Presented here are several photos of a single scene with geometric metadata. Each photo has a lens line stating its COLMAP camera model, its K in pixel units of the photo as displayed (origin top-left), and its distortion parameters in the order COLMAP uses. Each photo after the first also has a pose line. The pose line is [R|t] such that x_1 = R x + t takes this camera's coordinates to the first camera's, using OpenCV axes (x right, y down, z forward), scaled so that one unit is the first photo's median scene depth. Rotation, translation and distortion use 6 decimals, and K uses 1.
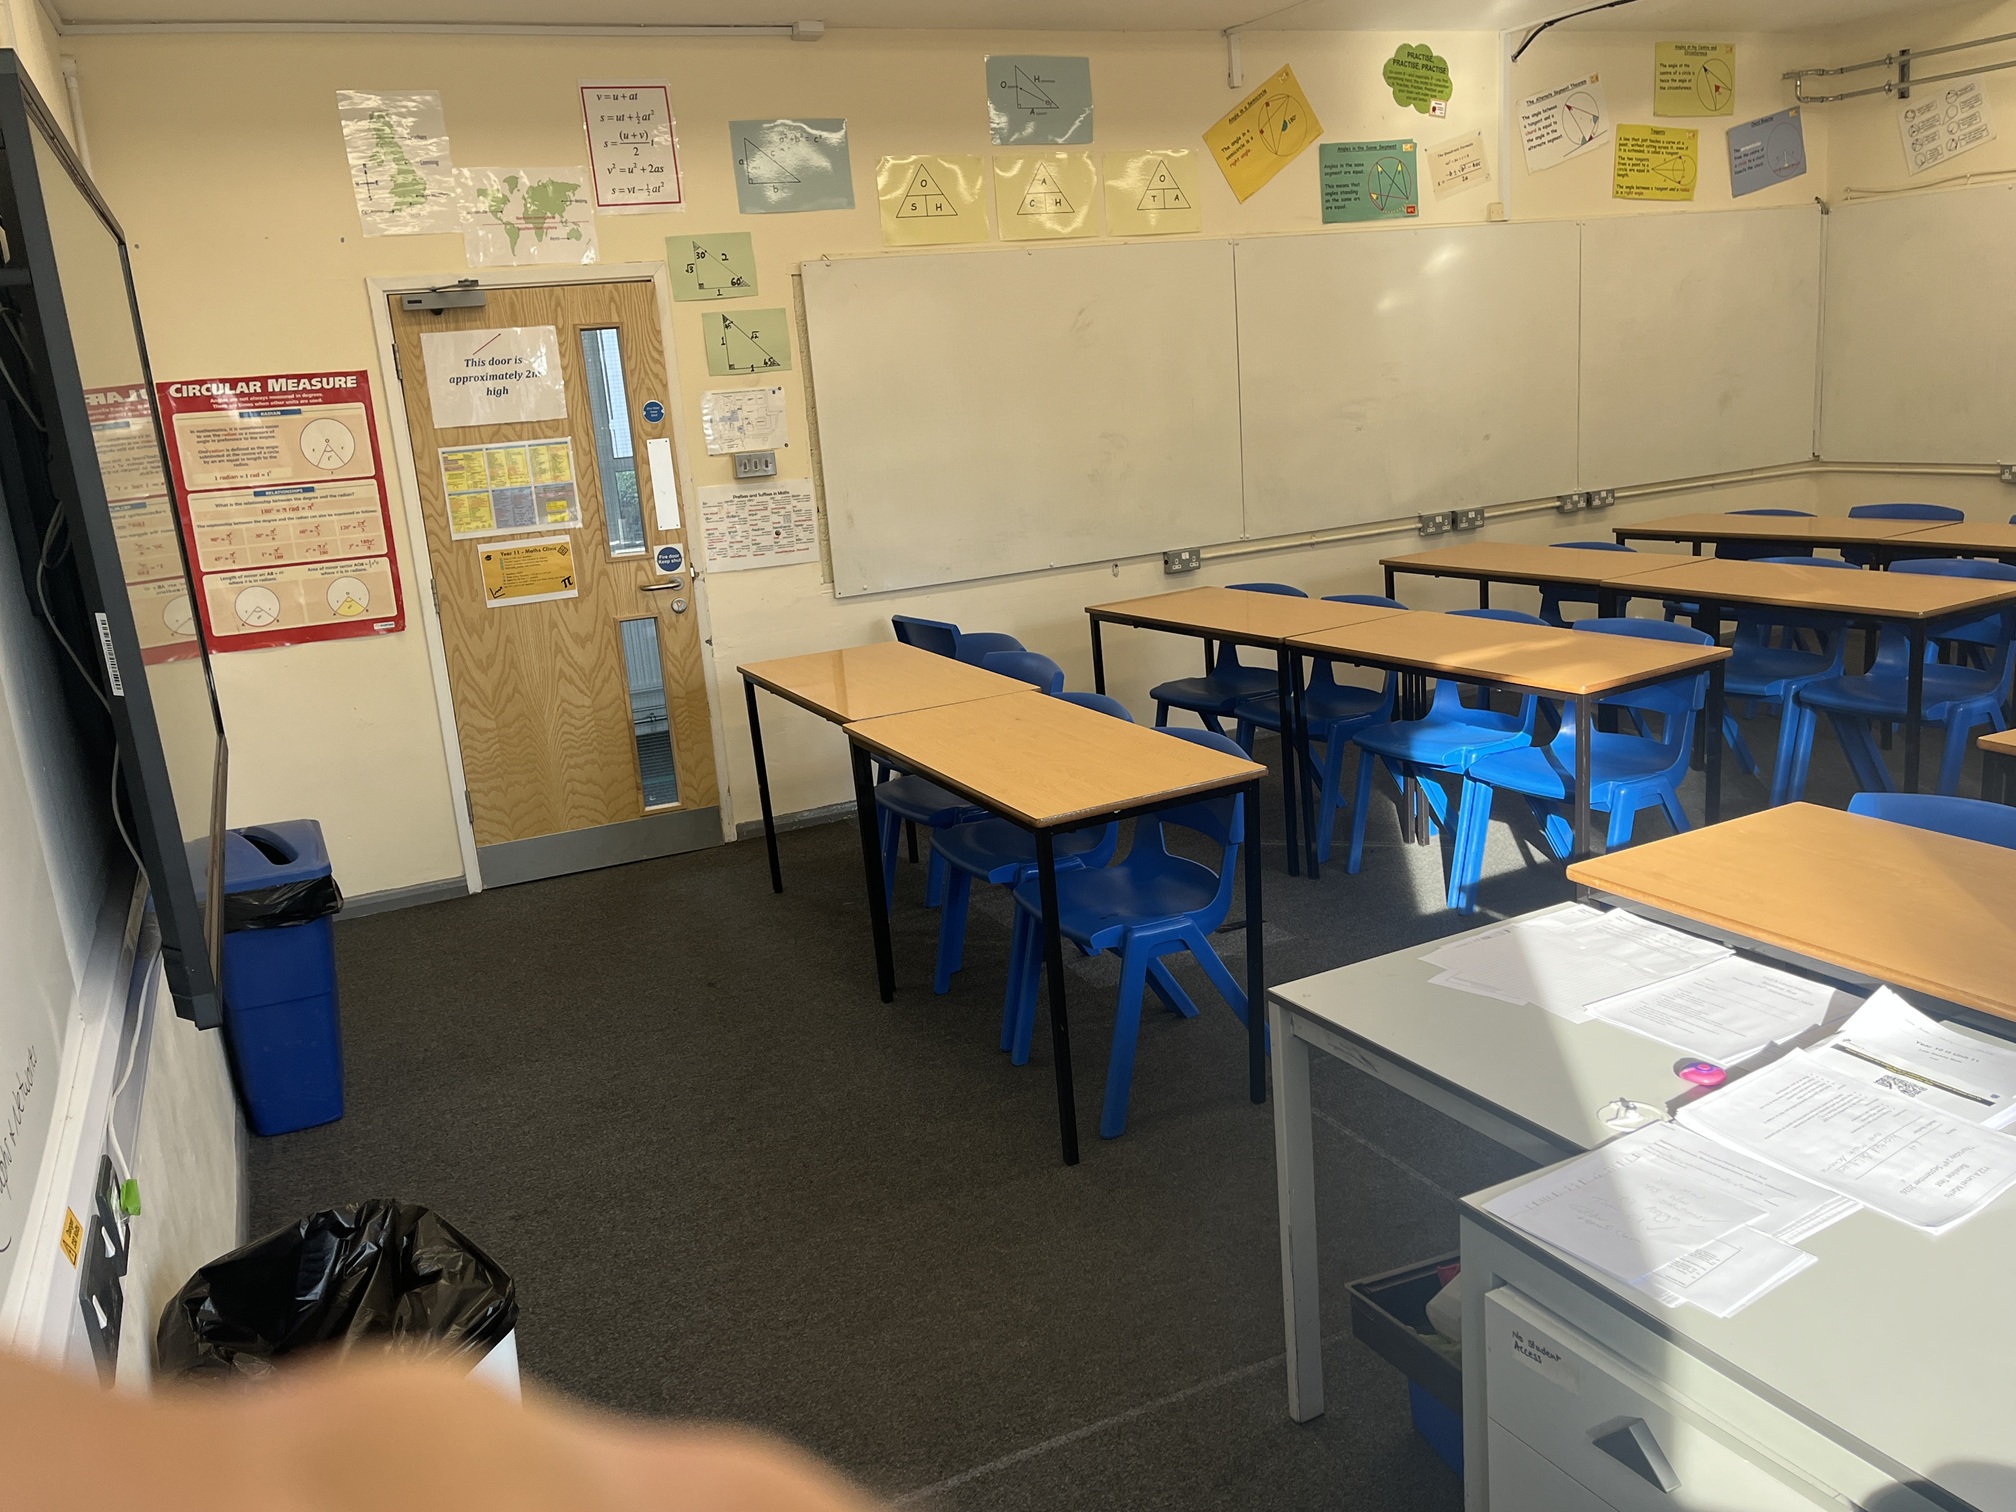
lens RADIAL K [[1627.4, 0, 1008.0], [0, 1627.4, 756.0], [0, 0, 1]] dist [0.069989, -0.117082]
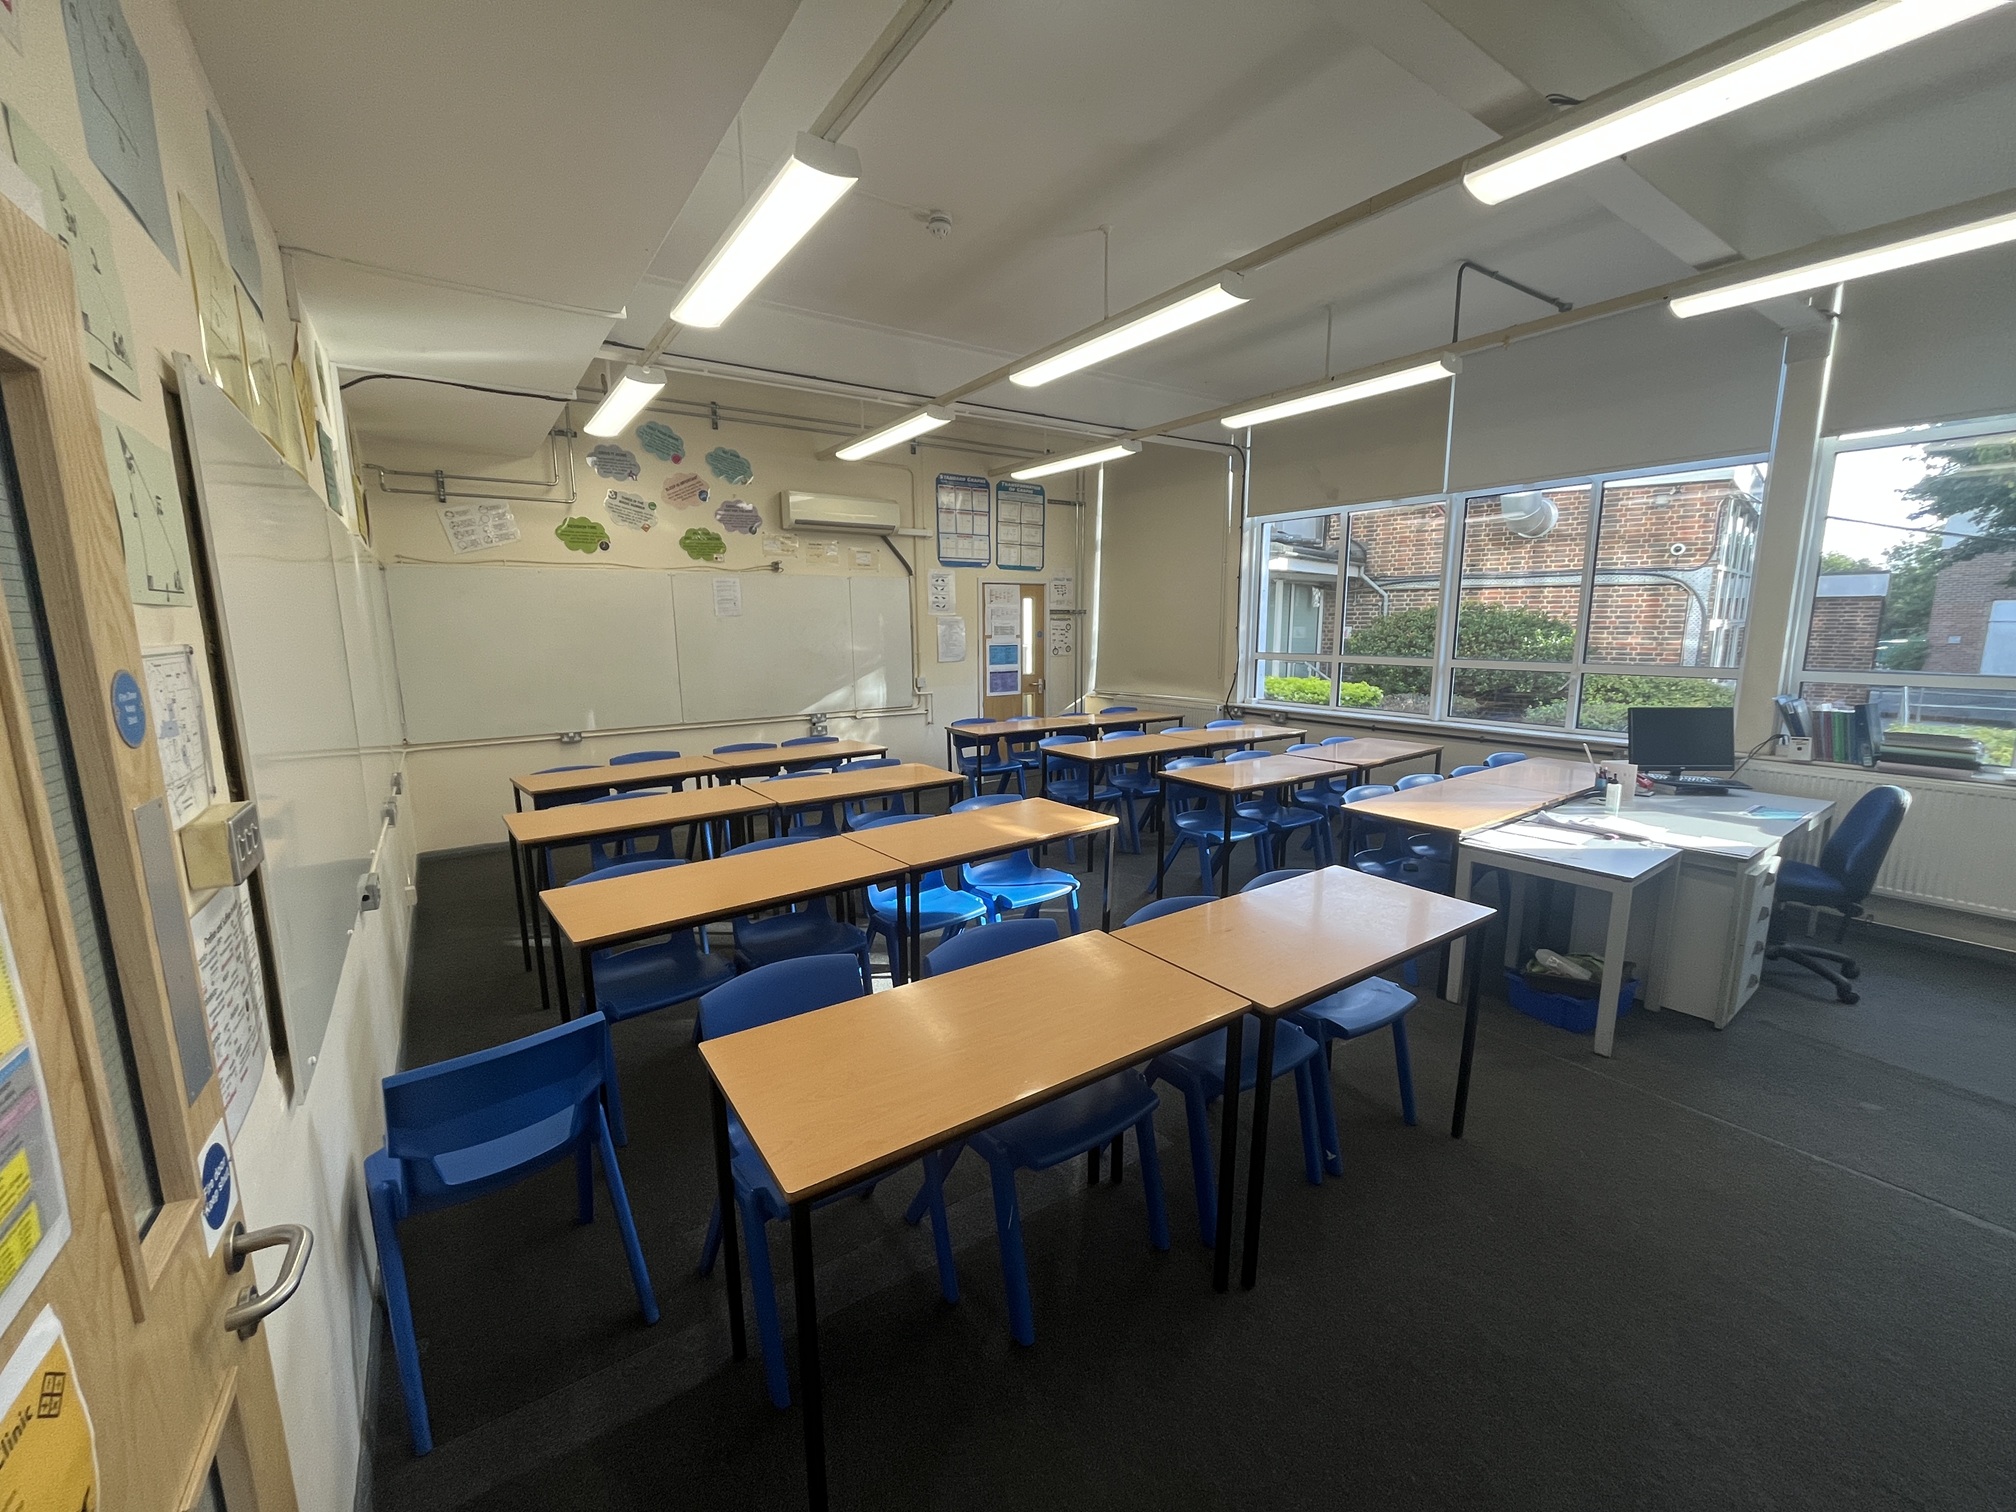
lens RADIAL K [[793.0, 0, 1008.0], [0, 793.0, 756.0], [0, 0, 1]] dist [0.000229, -0.000026]
pose [[-0.188129, -0.084360, 0.978515, -0.207873], [0.250789, 0.959150, 0.130907, -0.105337], [-0.949585, 0.270028, -0.159287, 0.504360]]
